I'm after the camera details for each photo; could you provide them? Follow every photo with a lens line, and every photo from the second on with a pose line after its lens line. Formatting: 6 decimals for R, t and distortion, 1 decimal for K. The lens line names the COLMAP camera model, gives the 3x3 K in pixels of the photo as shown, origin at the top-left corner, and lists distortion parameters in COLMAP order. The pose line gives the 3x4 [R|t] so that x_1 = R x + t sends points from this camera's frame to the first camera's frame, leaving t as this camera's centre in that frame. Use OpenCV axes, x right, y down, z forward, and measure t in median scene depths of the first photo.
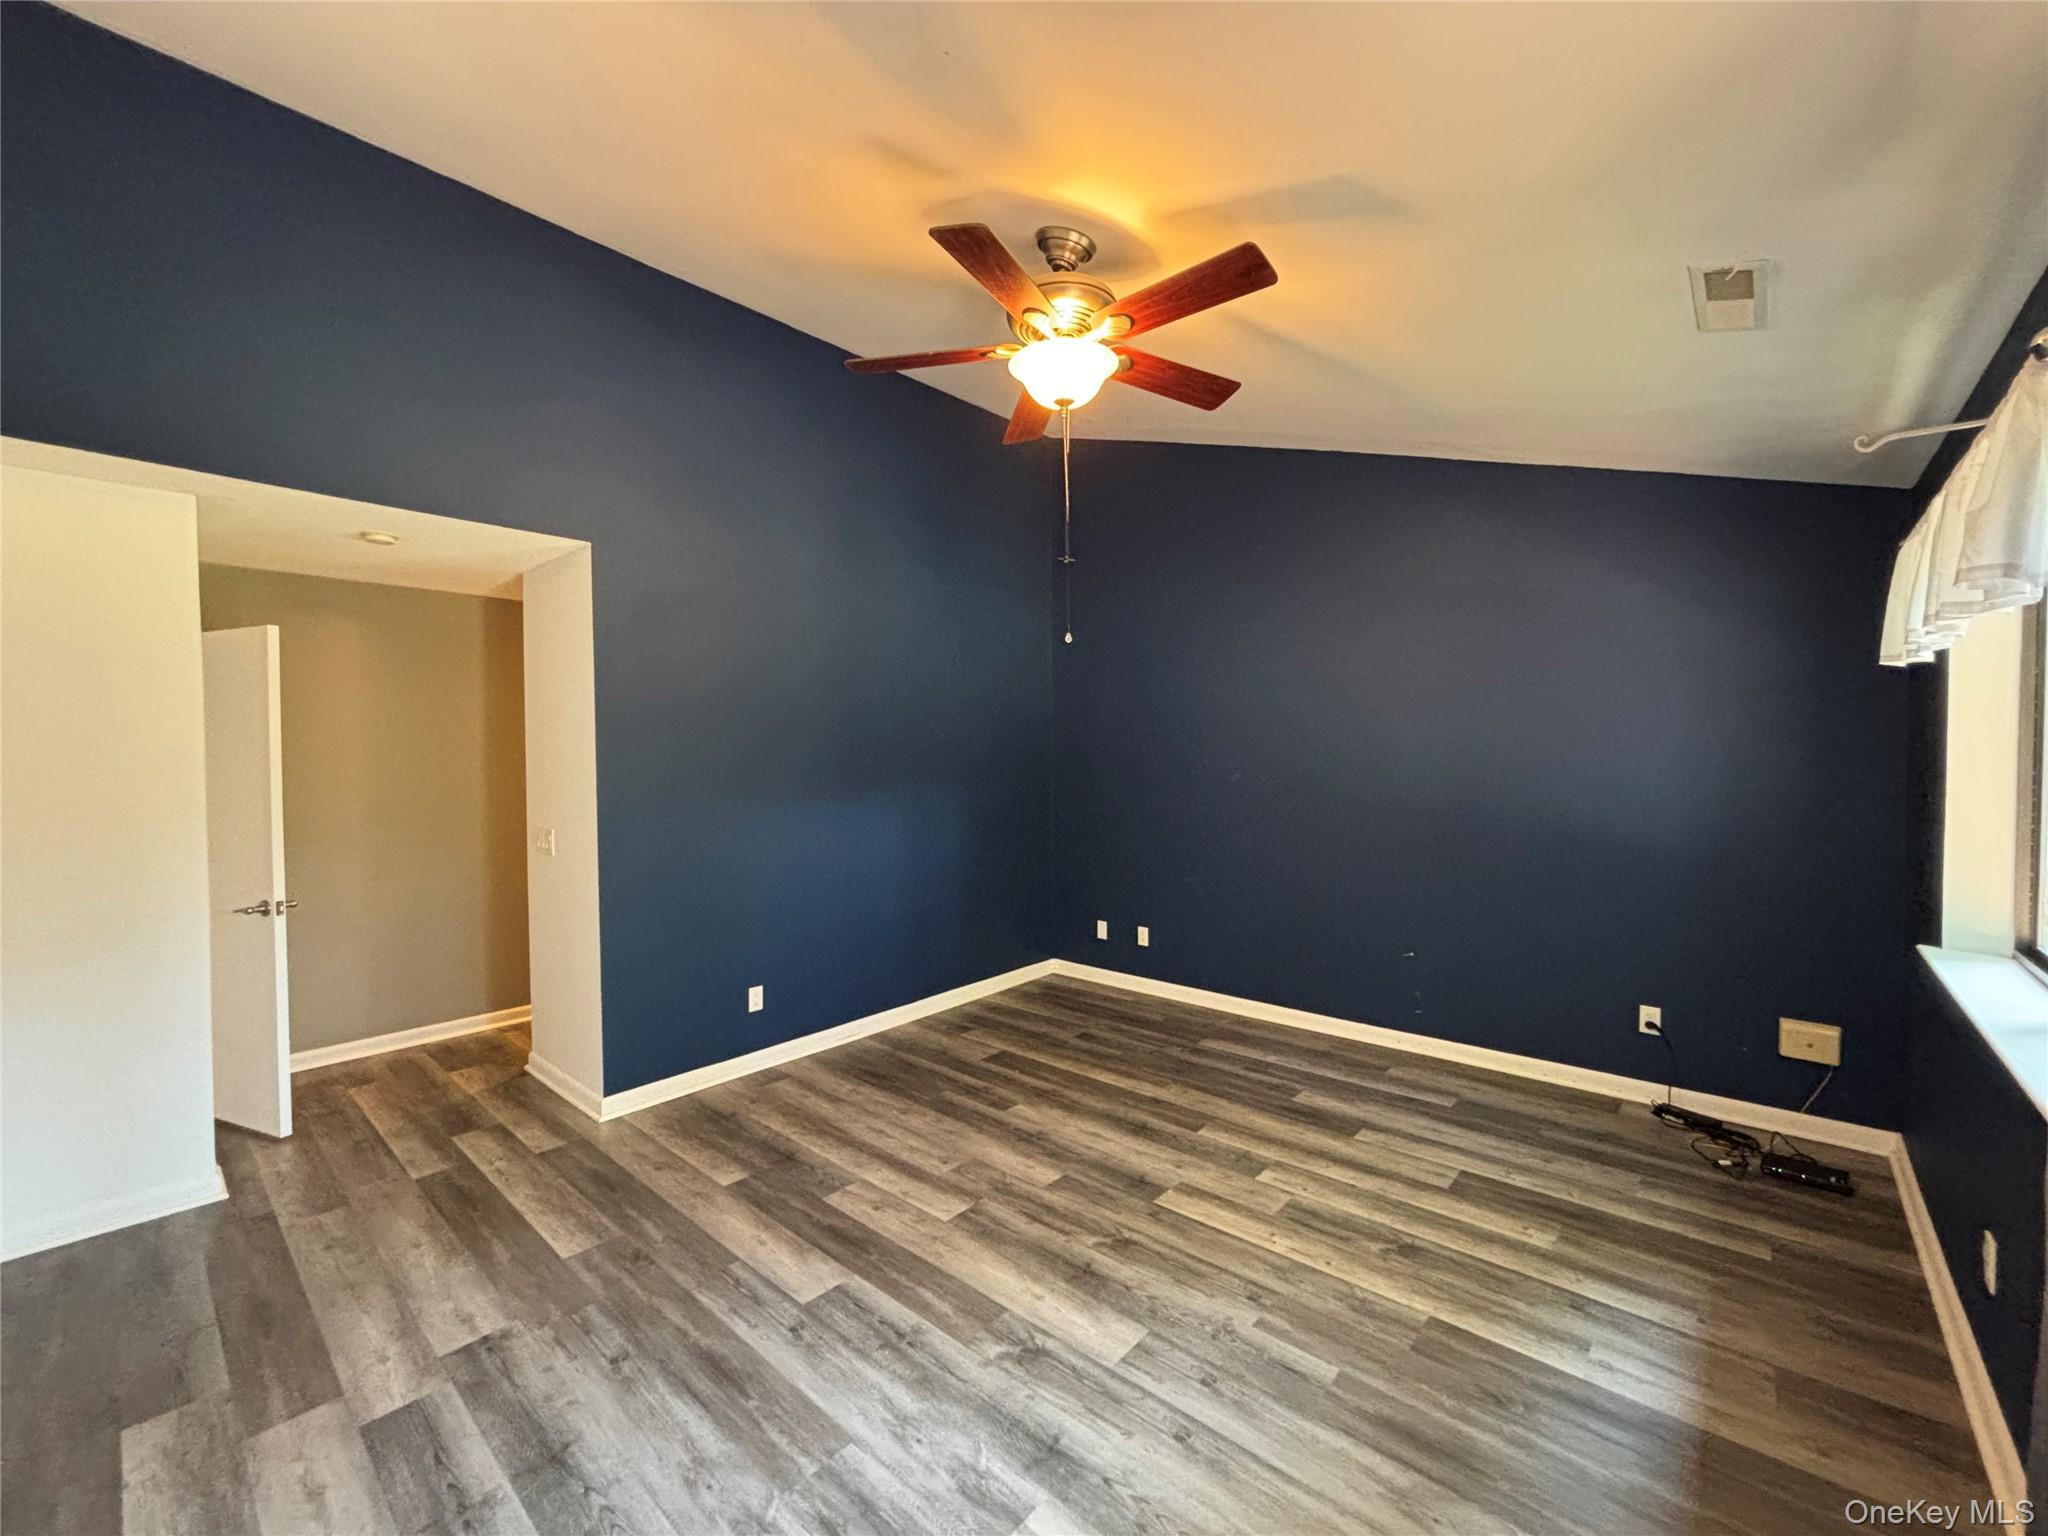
lens RADIAL K [[822.7, 0, 1028.9], [0, 822.7, 766.8], [0, 0, 1]] dist [0.004143, 0.000479]
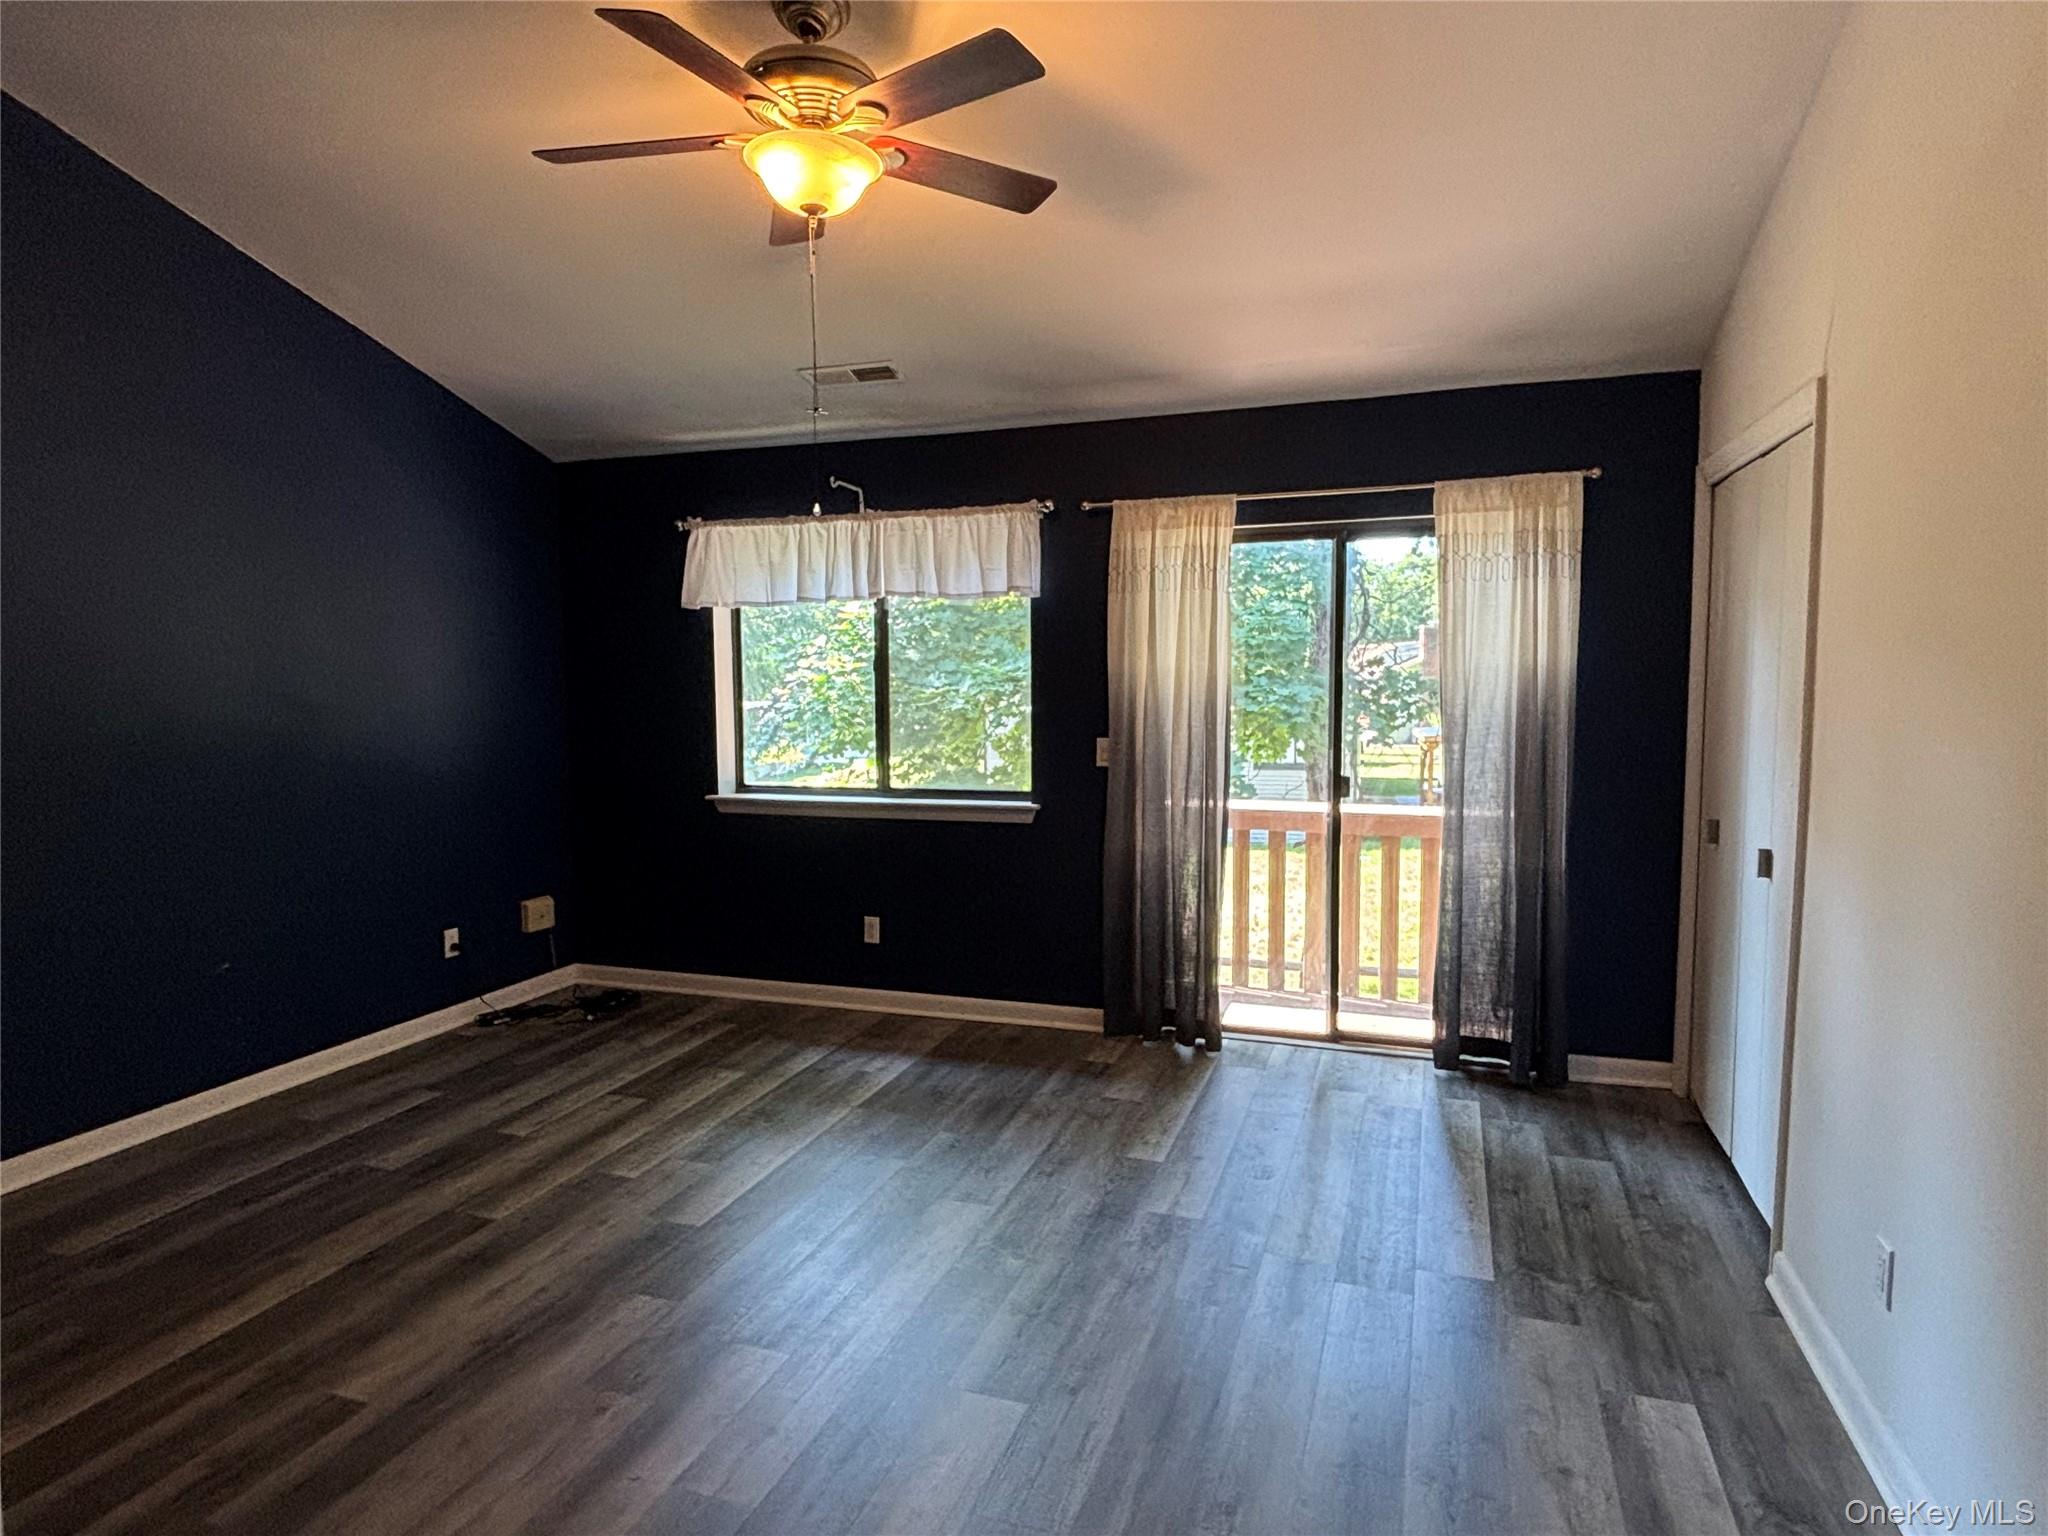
lens RADIAL K [[1158.0, 0, 1027.4], [0, 1158.0, 768.0], [0, 0, 1]] dist [0.006077, 0.000481]
pose [[-0.376152, -0.062138, 0.924472, -0.837985], [0.024914, 0.996710, 0.077130, 0.013789], [-0.926223, 0.052045, -0.373366, 0.961405]]
